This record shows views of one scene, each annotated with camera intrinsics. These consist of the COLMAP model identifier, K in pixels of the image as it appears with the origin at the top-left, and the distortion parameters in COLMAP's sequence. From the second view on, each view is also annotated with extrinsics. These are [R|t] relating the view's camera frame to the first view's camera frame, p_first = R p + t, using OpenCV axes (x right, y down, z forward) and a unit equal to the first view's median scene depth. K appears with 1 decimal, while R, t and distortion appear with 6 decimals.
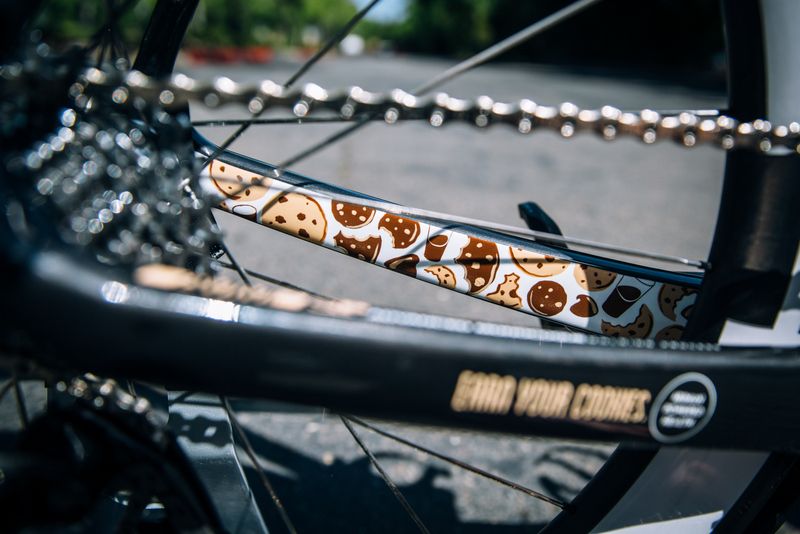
lens RADIAL K [[580.0, 0, 399.5], [0, 580.0, 226.7], [0, 0, 1]] dist [-0.052489, 0.001697]
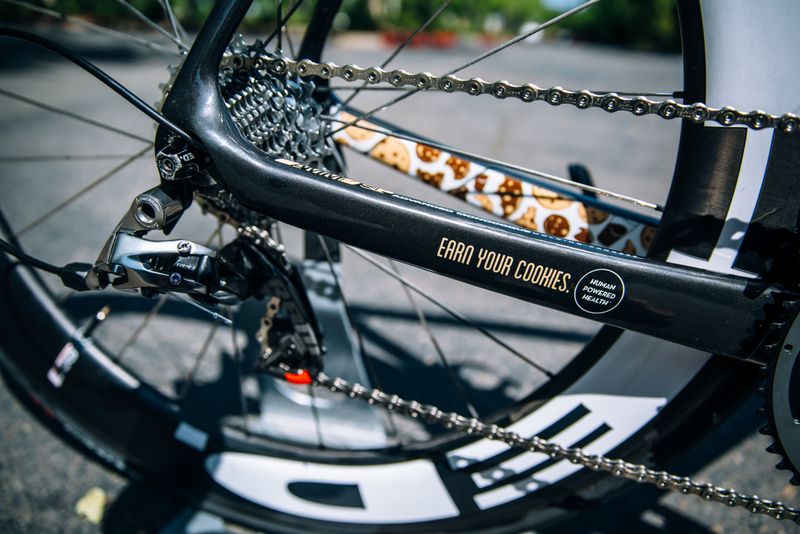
lens RADIAL K [[555.4, 0, 400.0], [0, 555.4, 267.0], [0, 0, 1]] dist [-0.110478, 0.000591]
pose [[0.946564, 0.129644, -0.295313, 0.304840], [-0.097198, 0.987749, 0.122082, 0.095813], [0.307522, -0.086855, 0.947569, -0.377620]]
